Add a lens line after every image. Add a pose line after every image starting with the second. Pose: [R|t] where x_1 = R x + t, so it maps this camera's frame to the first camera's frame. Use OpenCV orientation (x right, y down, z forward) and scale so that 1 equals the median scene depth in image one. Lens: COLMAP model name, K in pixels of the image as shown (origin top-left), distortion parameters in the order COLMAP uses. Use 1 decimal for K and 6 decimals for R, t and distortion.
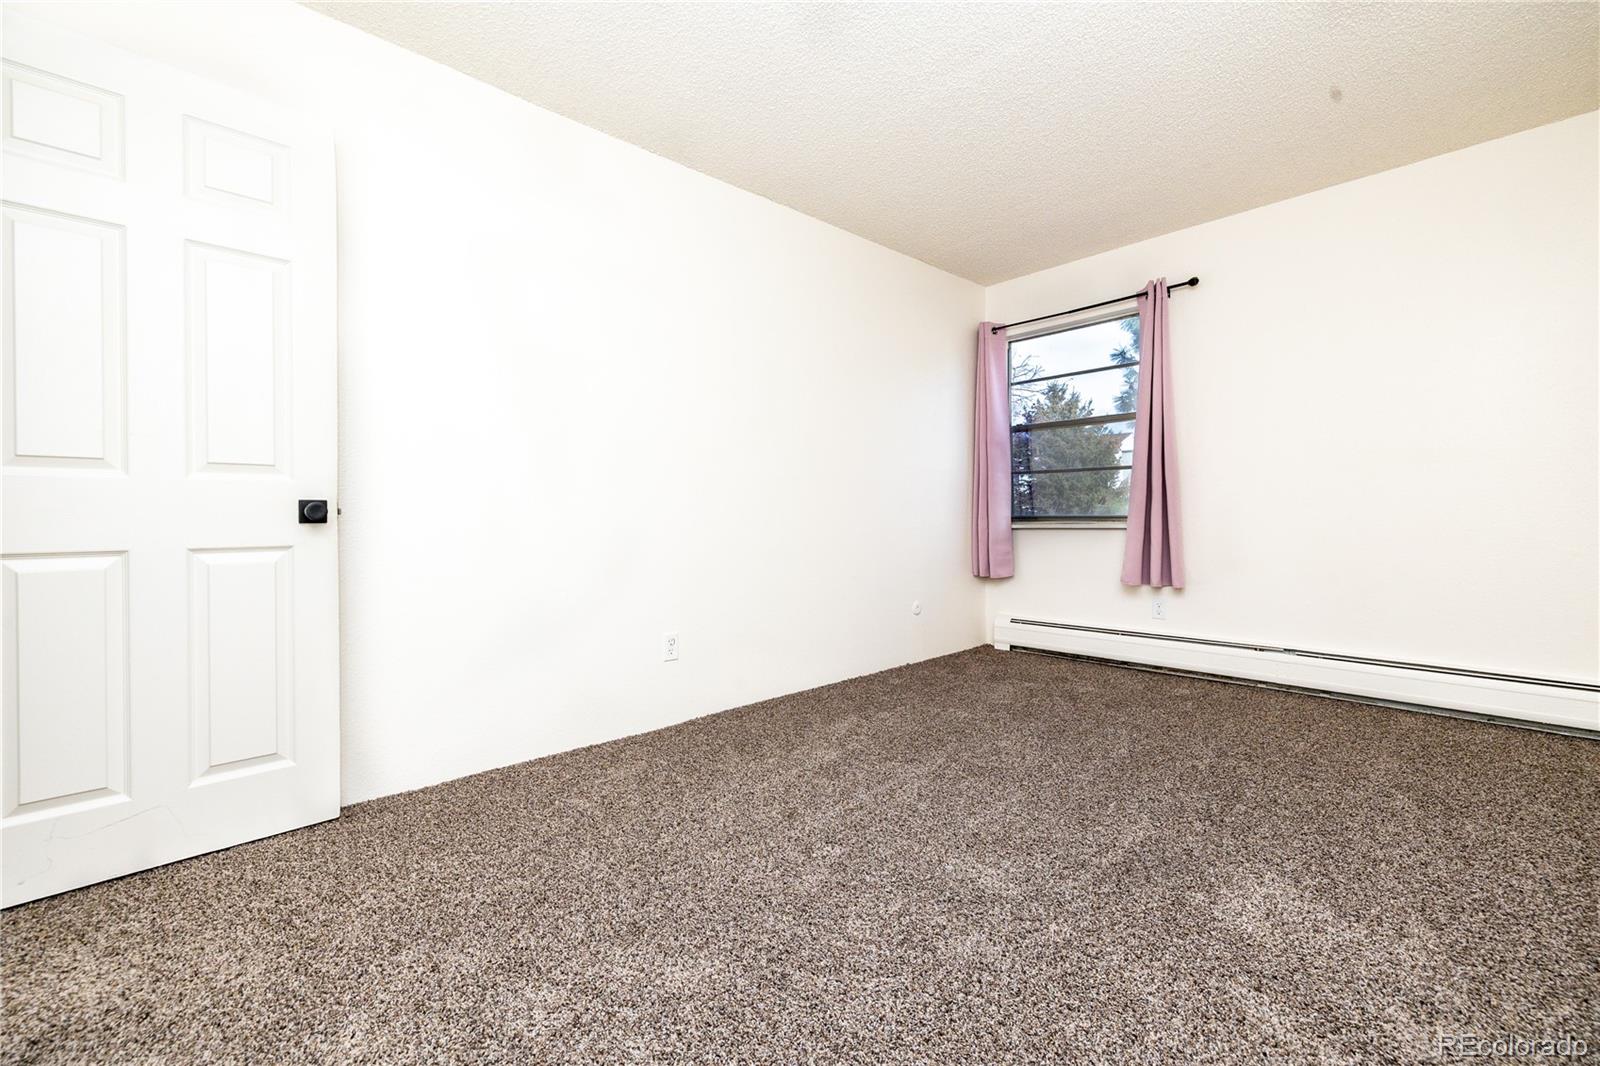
lens RADIAL K [[677.8, 0, 799.9], [0, 677.8, 518.2], [0, 0, 1]] dist [0.001617, -0.000522]
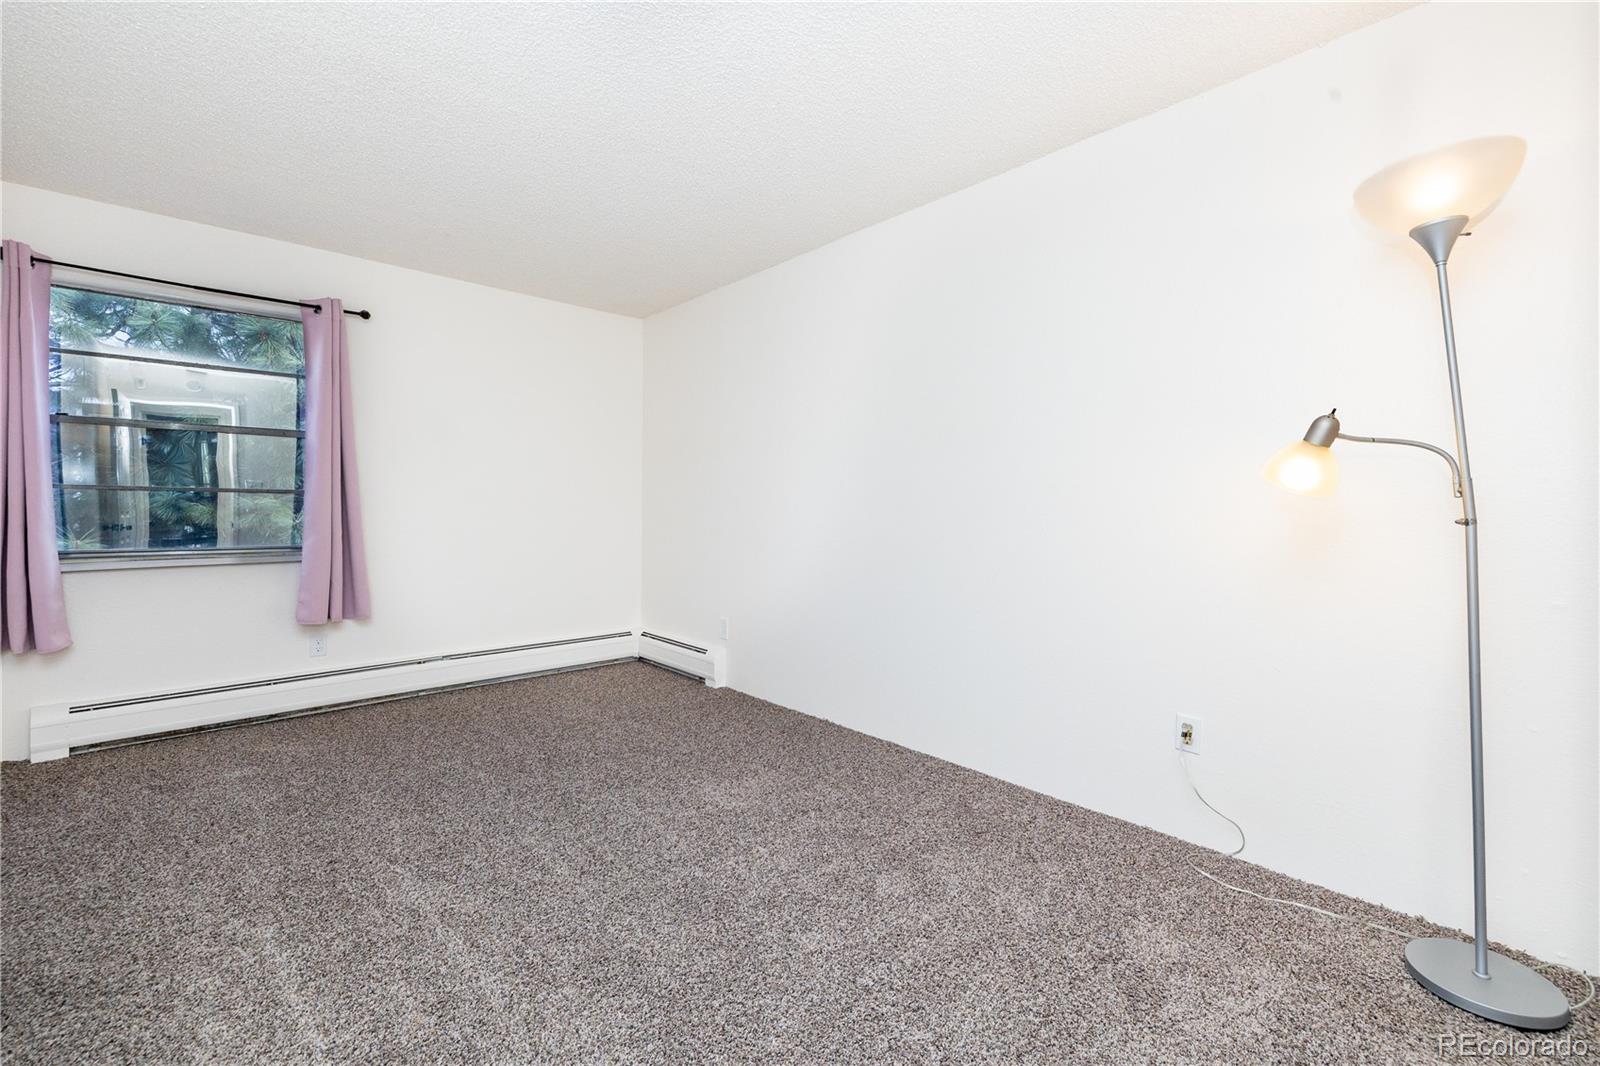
lens RADIAL K [[677.8, 0, 799.9], [0, 677.8, 518.2], [0, 0, 1]] dist [0.001617, -0.000522]
pose [[0.000534, -0.006628, 0.999978, -0.426691], [-0.003102, 0.999973, 0.006630, -0.053465], [-0.999995, -0.003106, 0.000513, 0.347269]]
